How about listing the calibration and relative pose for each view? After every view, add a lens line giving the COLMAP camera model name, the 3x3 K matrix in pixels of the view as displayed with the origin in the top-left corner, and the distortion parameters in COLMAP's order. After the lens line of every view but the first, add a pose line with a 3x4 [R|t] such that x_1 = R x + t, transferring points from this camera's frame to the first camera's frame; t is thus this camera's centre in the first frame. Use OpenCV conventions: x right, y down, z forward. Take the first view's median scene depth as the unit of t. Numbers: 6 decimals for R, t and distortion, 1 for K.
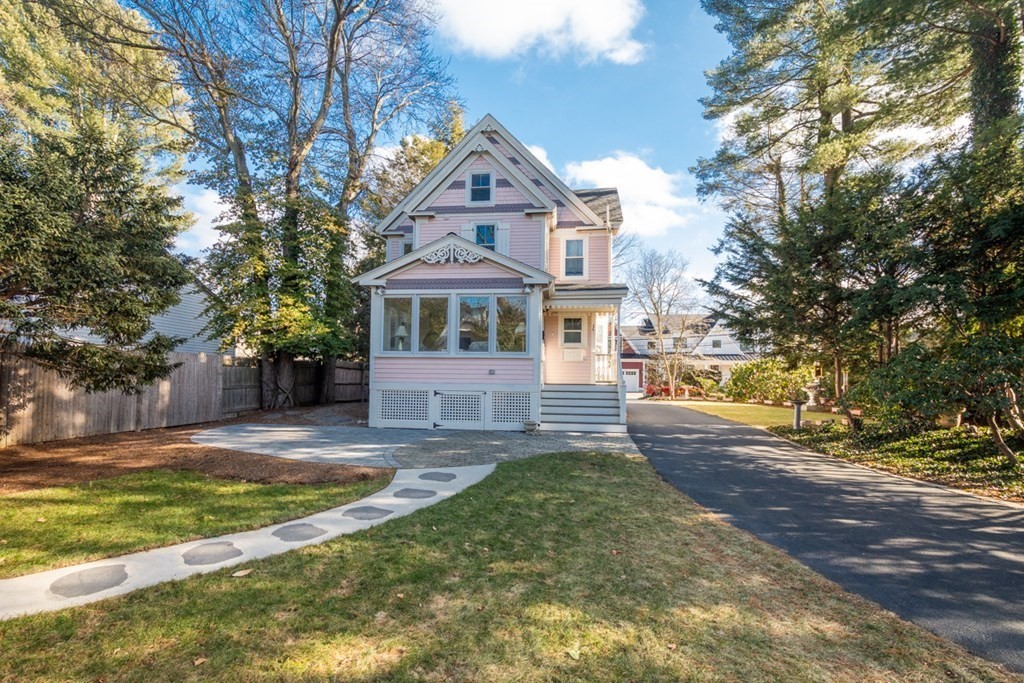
lens RADIAL K [[448.2, 0, 515.3], [0, 448.2, 371.5], [0, 0, 1]] dist [0.000405, -0.000161]
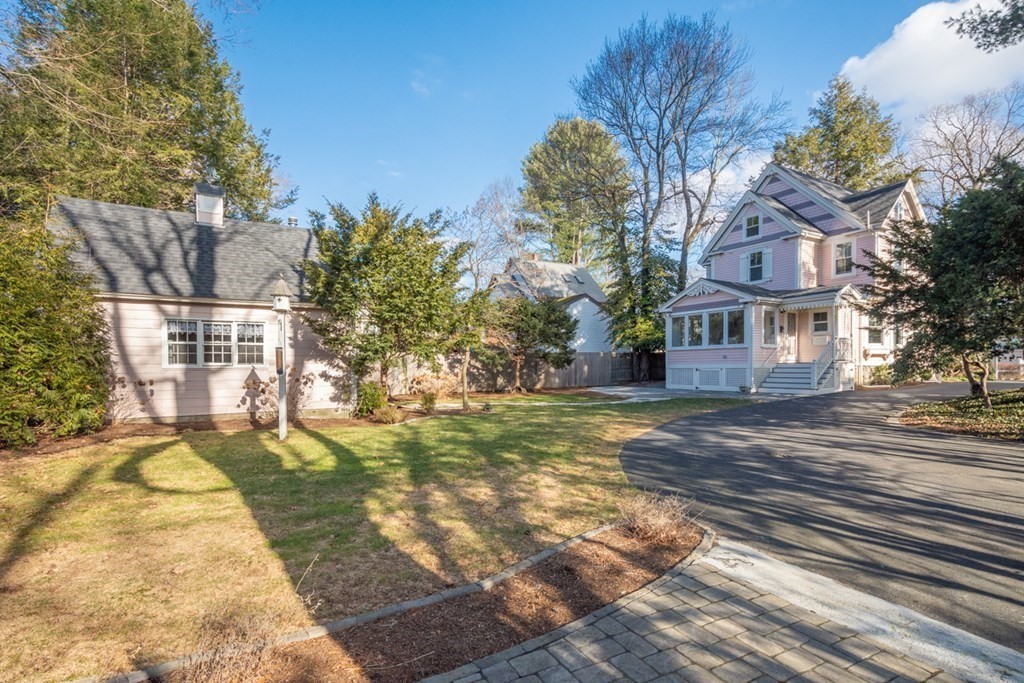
lens RADIAL K [[447.1, 0, 510.8], [0, 447.1, 354.2], [0, 0, 1]] dist [0.009633, -0.000640]
pose [[0.594942, -0.038565, -0.802843, 0.614233], [0.030807, 0.999208, -0.025168, 0.007470], [0.803178, -0.009760, 0.595660, -0.486191]]
